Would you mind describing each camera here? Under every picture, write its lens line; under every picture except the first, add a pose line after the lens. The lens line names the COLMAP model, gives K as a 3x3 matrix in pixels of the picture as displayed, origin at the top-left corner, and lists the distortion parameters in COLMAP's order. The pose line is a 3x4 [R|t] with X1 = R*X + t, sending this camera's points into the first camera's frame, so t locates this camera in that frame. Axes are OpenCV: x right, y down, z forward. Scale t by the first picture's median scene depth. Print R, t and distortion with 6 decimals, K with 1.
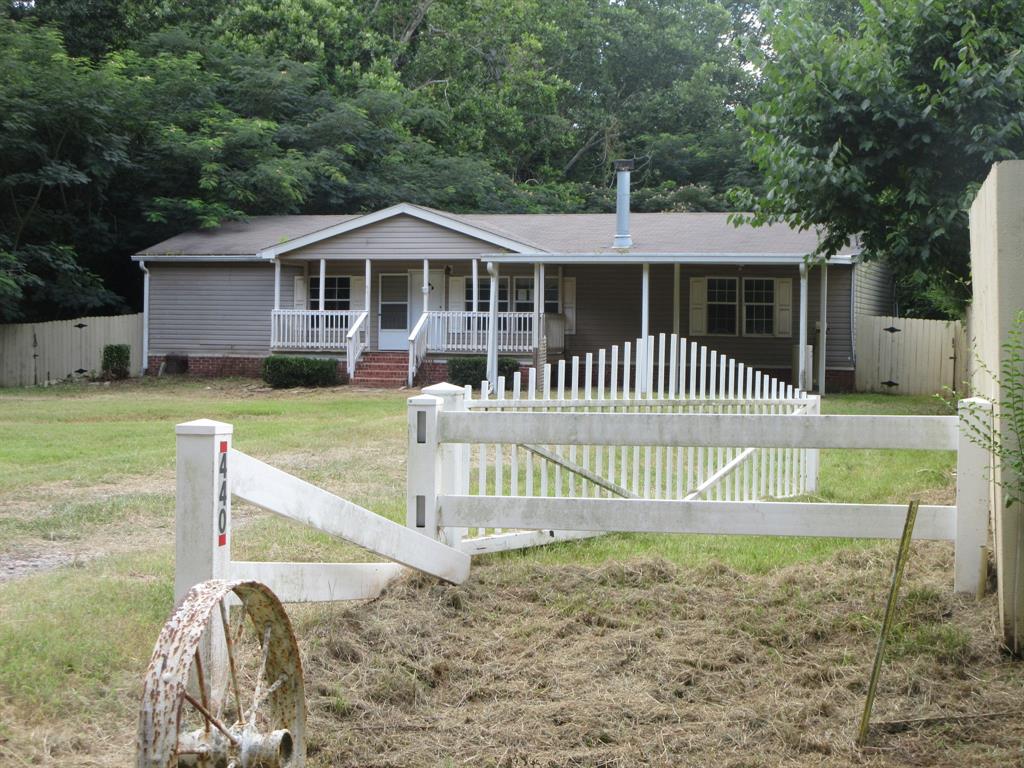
lens RADIAL K [[503.7, 0, 512.0], [0, 503.7, 384.0], [0, 0, 1]] dist [-0.001268, -0.000045]
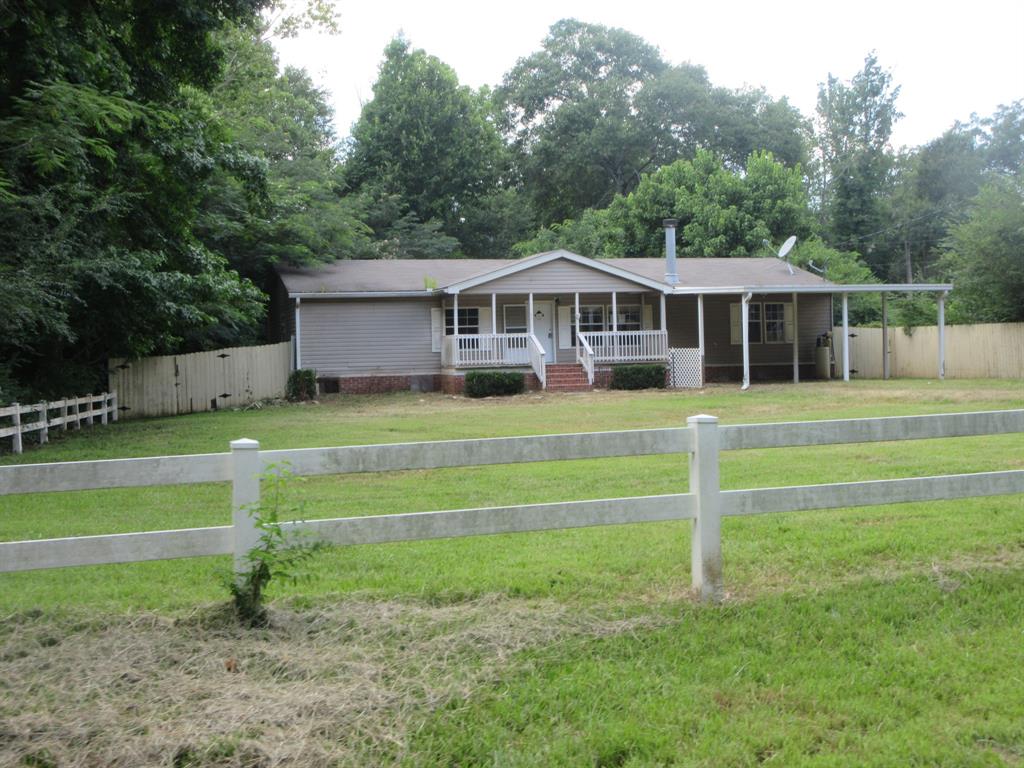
lens RADIAL K [[386.6, 0, 512.0], [0, 386.6, 384.0], [0, 0, 1]] dist [-0.000388, -0.000021]
pose [[0.983795, -0.053510, 0.171124, -0.413105], [0.055767, 0.998408, -0.008408, -0.009259], [-0.170401, 0.017815, 0.985214, 0.034711]]
